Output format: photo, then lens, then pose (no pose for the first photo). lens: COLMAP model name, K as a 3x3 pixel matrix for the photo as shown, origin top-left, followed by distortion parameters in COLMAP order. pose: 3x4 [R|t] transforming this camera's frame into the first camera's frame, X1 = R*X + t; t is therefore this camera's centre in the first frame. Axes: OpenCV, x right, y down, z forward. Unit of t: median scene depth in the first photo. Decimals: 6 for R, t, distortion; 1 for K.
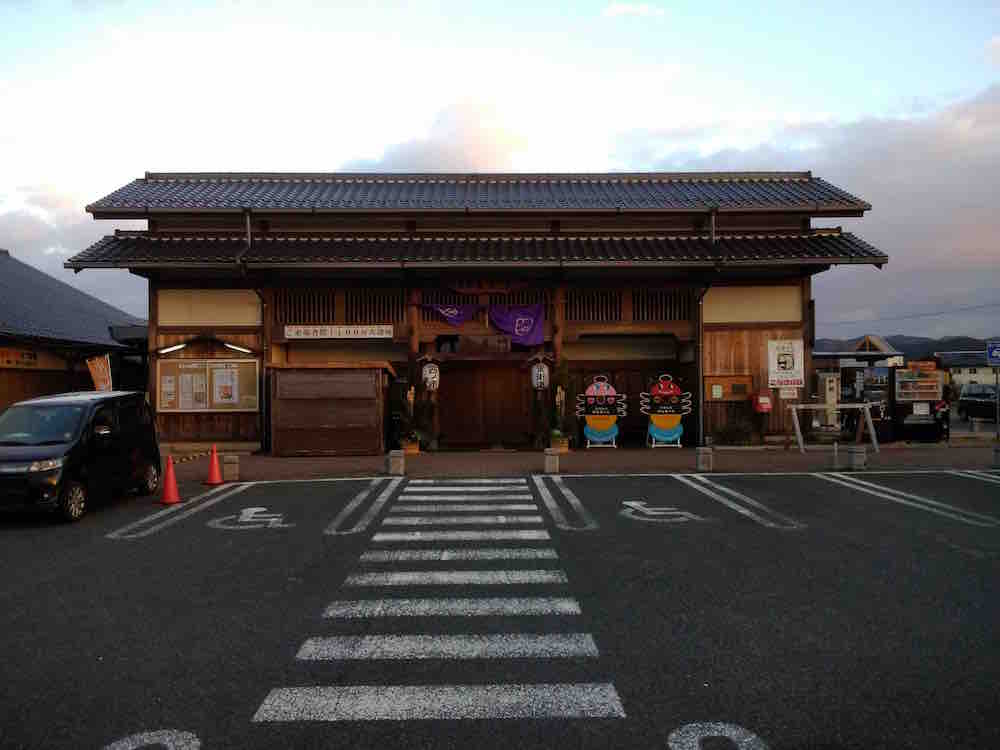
lens RADIAL K [[786.1, 0, 500.0], [0, 786.1, 375.0], [0, 0, 1]] dist [0.090548, -0.186231]
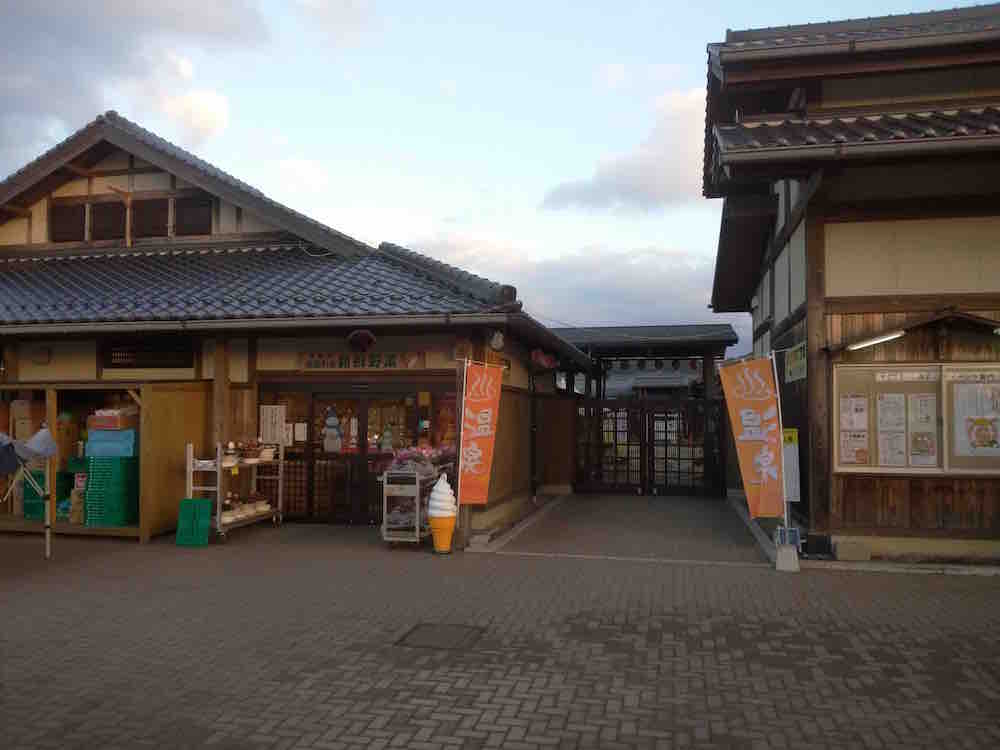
lens RADIAL K [[725.4, 0, 524.4], [0, 725.4, 374.3], [0, 0, 1]] dist [0.060605, -0.132374]
pose [[0.978343, -0.000355, -0.206990, -0.516497], [-0.008653, 0.999054, -0.042616, 0.007591], [0.206809, 0.043484, 0.977415, 0.515907]]
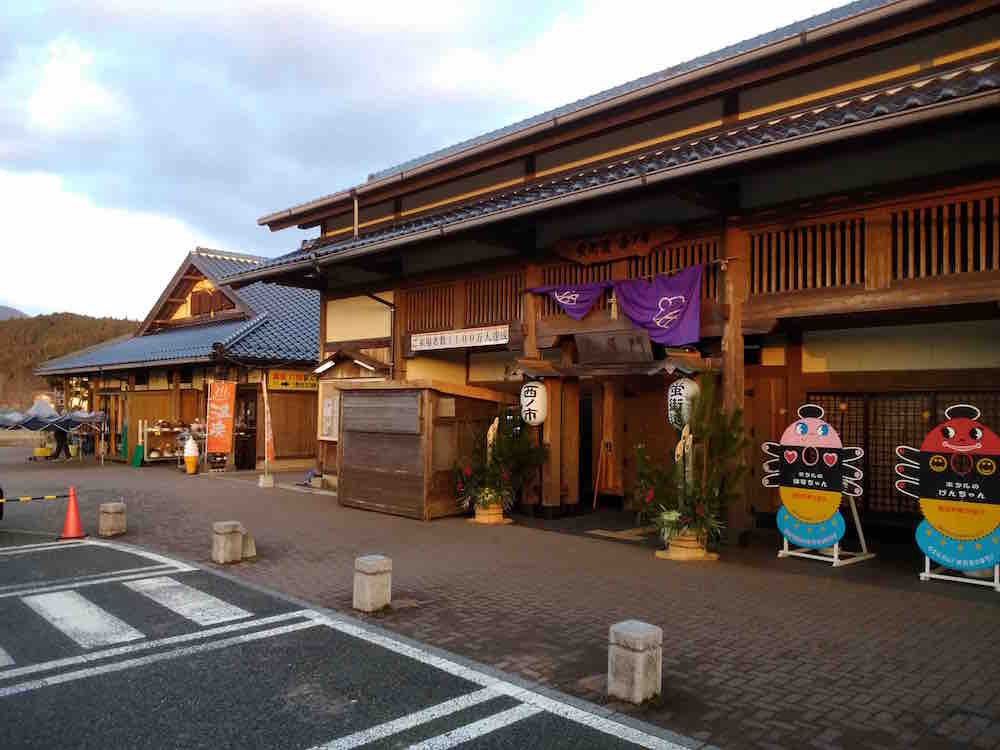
lens RADIAL K [[786.1, 0, 500.0], [0, 786.1, 375.0], [0, 0, 1]] dist [0.090548, -0.186231]
pose [[0.667287, -0.015814, -0.744633, 0.356963], [-0.004375, 0.999674, -0.025151, -0.003873], [0.744788, 0.020041, 0.667000, 0.552863]]
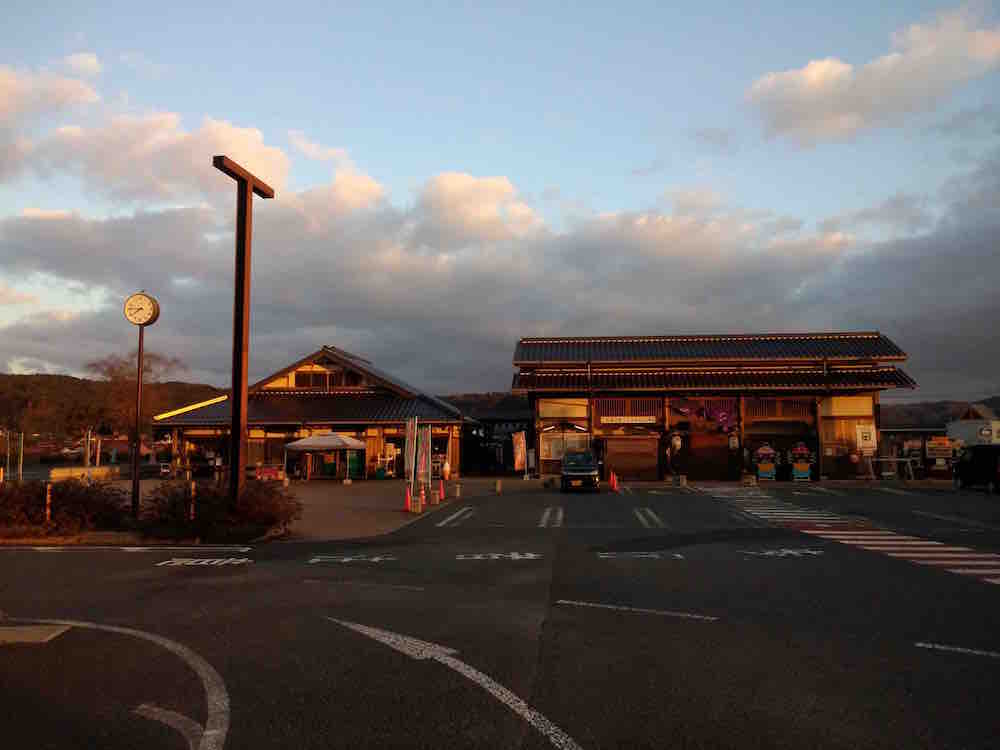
lens RADIAL K [[786.1, 0, 500.0], [0, 786.1, 375.0], [0, 0, 1]] dist [0.090548, -0.186231]
pose [[0.993192, -0.004086, -0.116414, -0.293700], [-0.005113, 0.996893, -0.078607, -0.009156], [0.116374, 0.078667, 0.990085, -1.016744]]
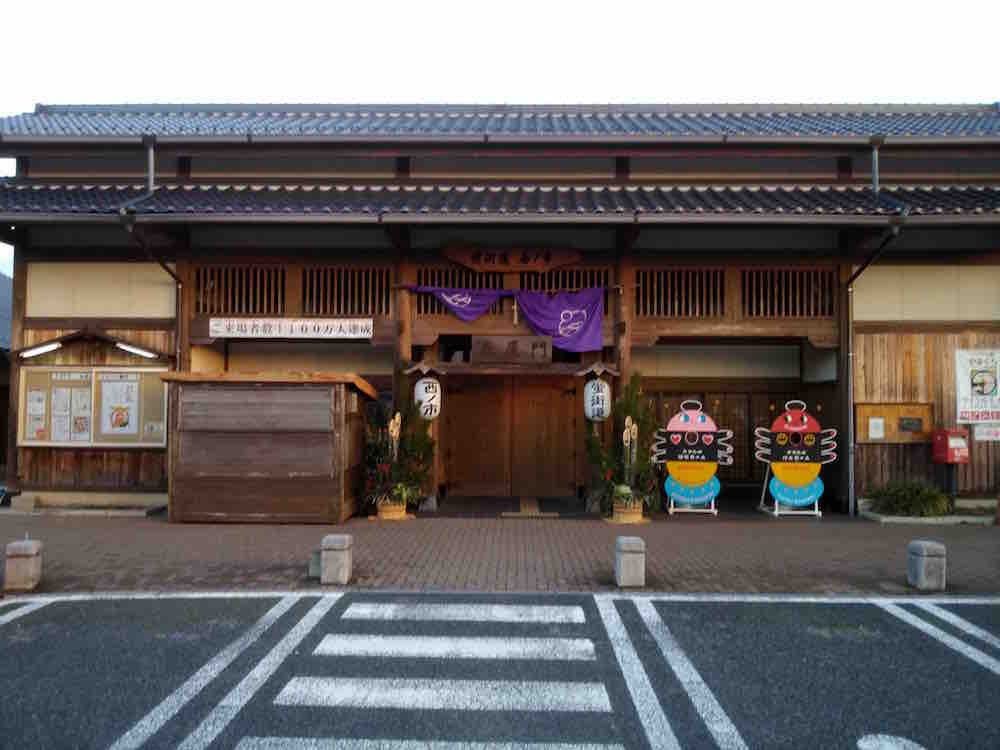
lens RADIAL K [[786.1, 0, 500.0], [0, 786.1, 375.0], [0, 0, 1]] dist [0.090548, -0.186231]
pose [[0.998658, 0.013132, -0.050089, 0.003817], [-0.014471, 0.999545, -0.026464, -0.000485], [0.049719, 0.027153, 0.998394, 0.350133]]
